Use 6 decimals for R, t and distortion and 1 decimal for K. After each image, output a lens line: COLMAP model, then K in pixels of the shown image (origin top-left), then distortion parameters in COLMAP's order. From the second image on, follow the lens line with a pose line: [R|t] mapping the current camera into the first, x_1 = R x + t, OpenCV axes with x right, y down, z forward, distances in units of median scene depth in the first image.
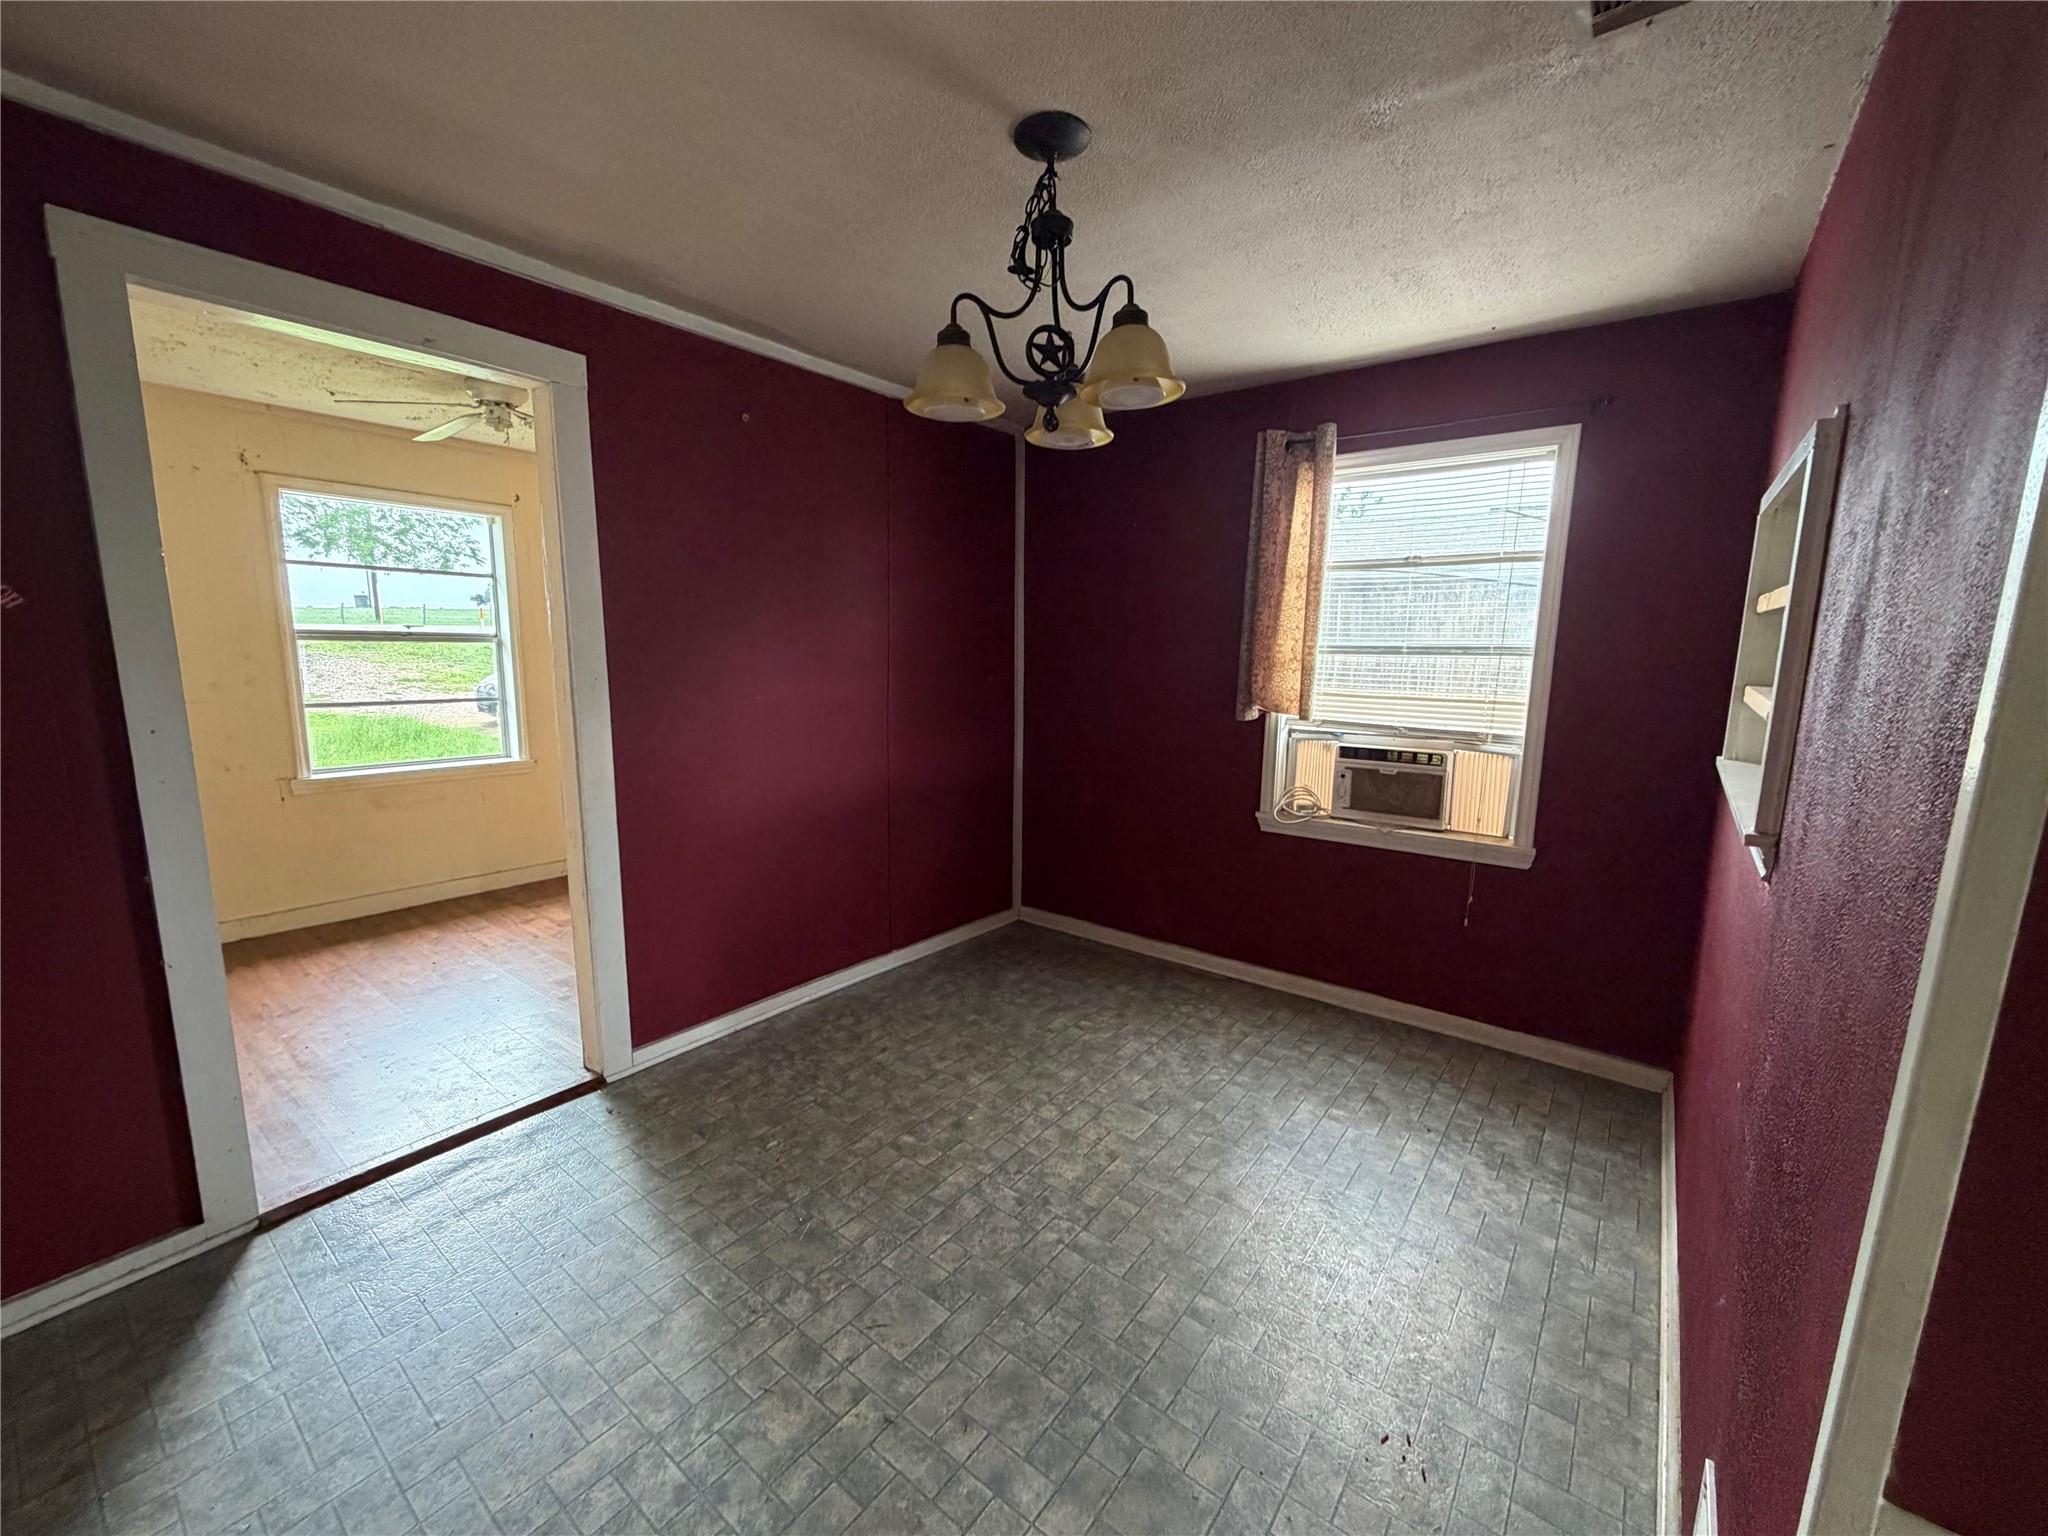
lens RADIAL K [[815.4, 0, 1025.8], [0, 815.4, 764.8], [0, 0, 1]] dist [-0.003821, 0.000153]
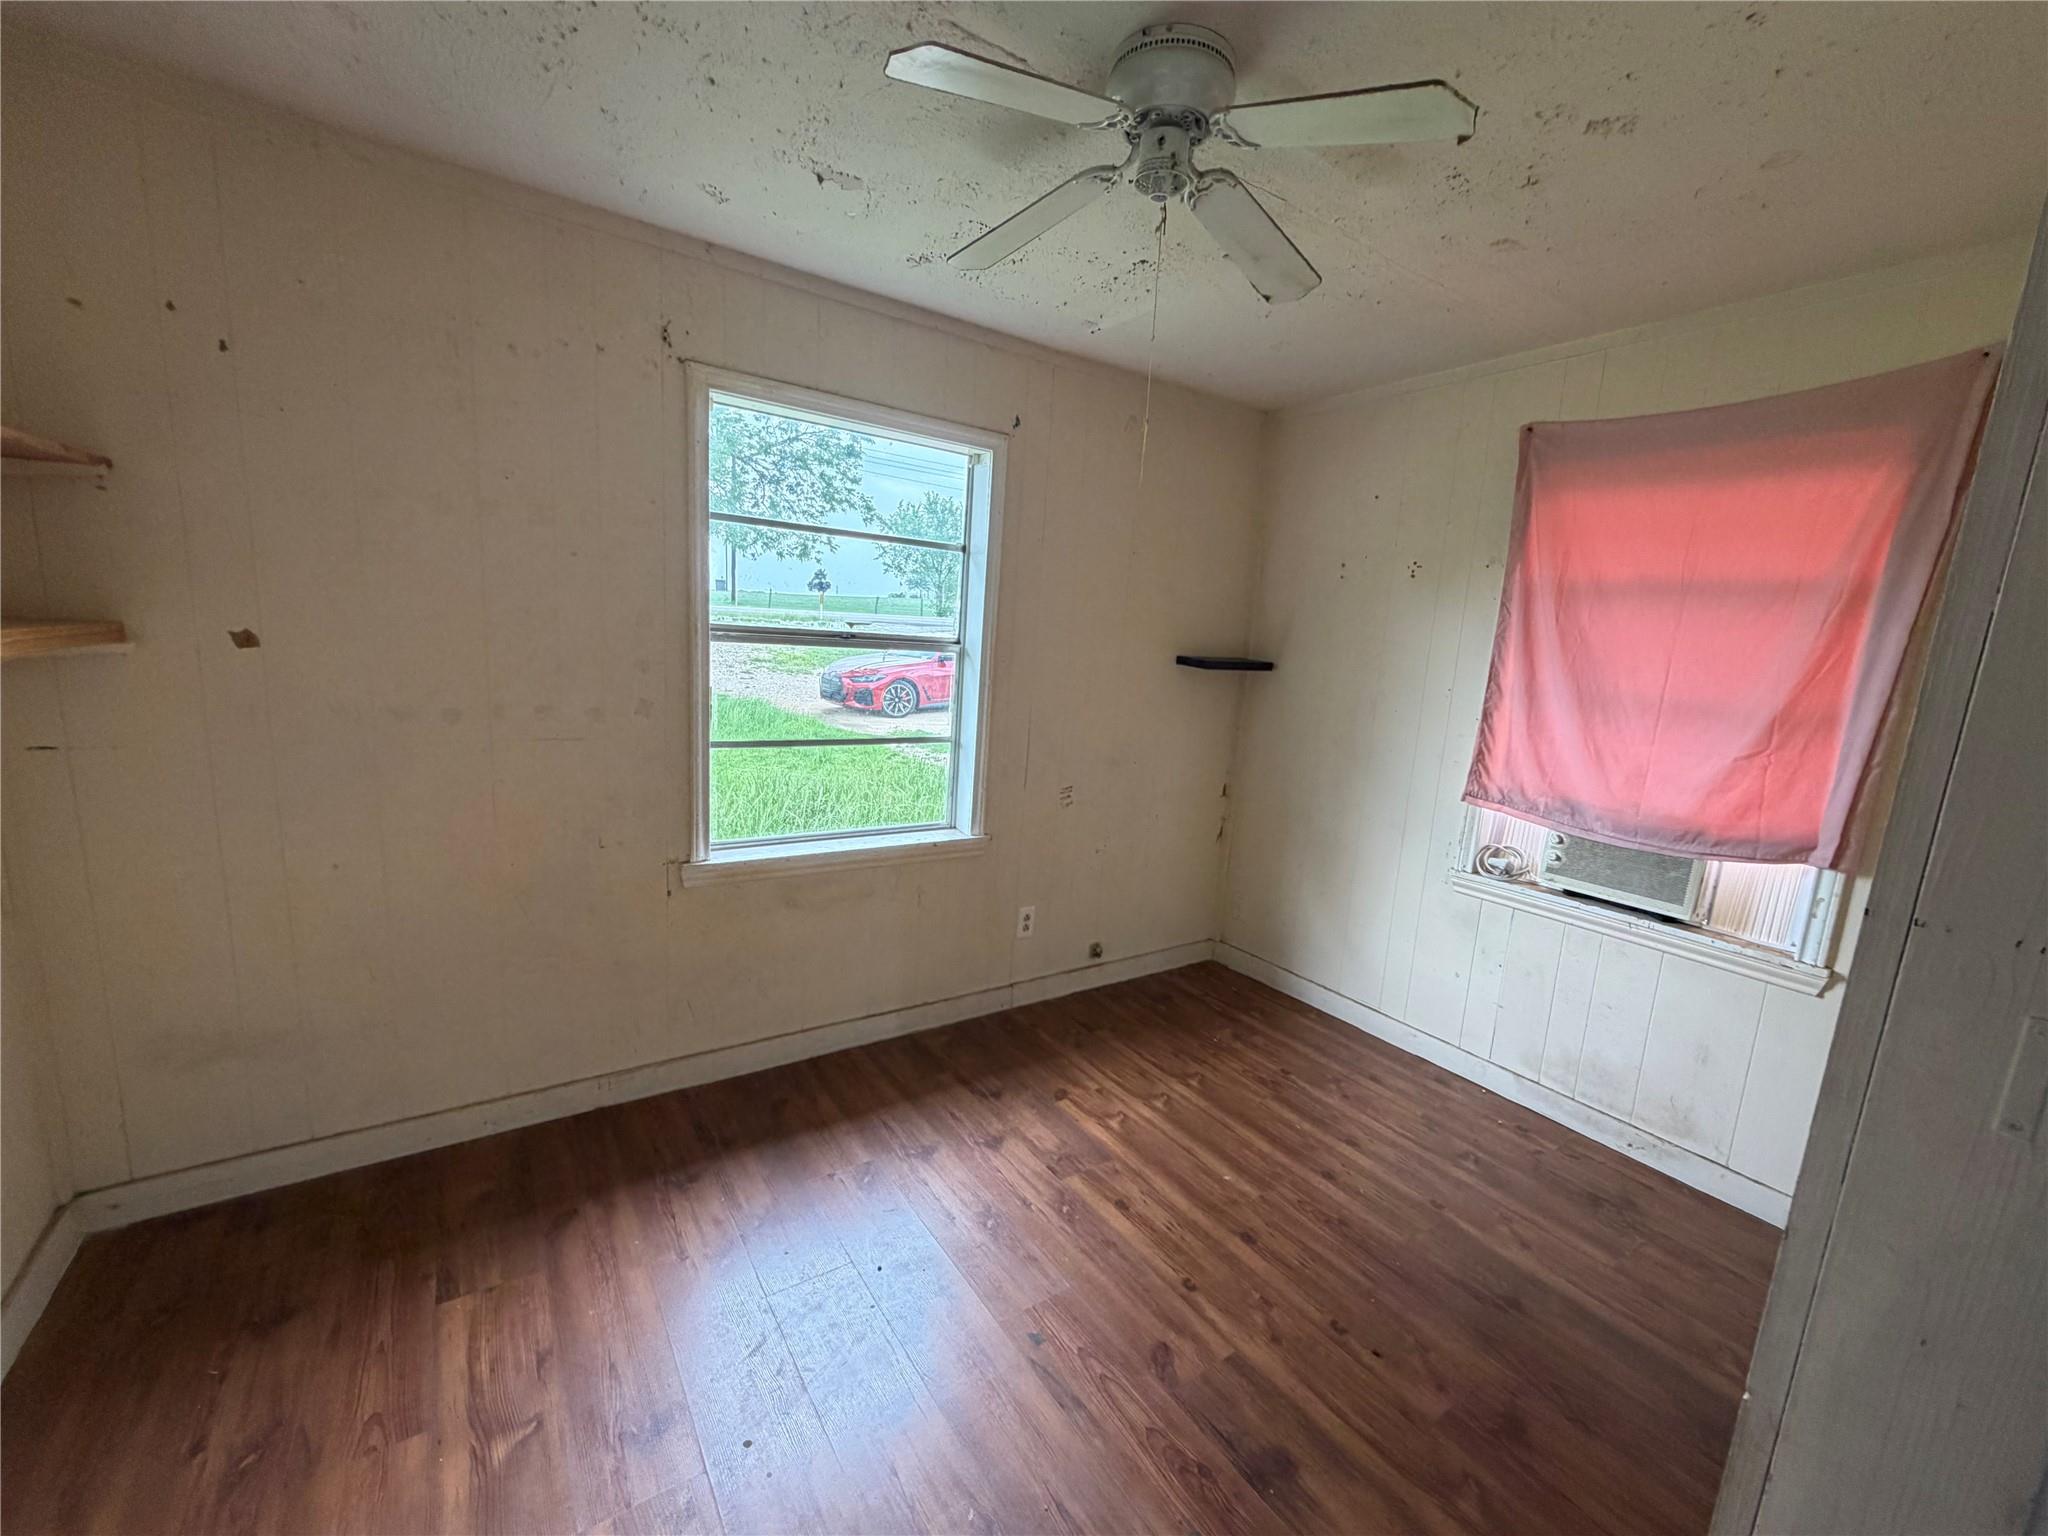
lens RADIAL K [[815.4, 0, 1026.9], [0, 815.4, 774.7], [0, 0, 1]] dist [-0.003821, 0.000153]
pose [[0.947642, 0.101790, -0.302678, -0.437847], [-0.098568, 0.994792, 0.025946, -0.084799], [0.303743, 0.005247, 0.952739, 0.449514]]
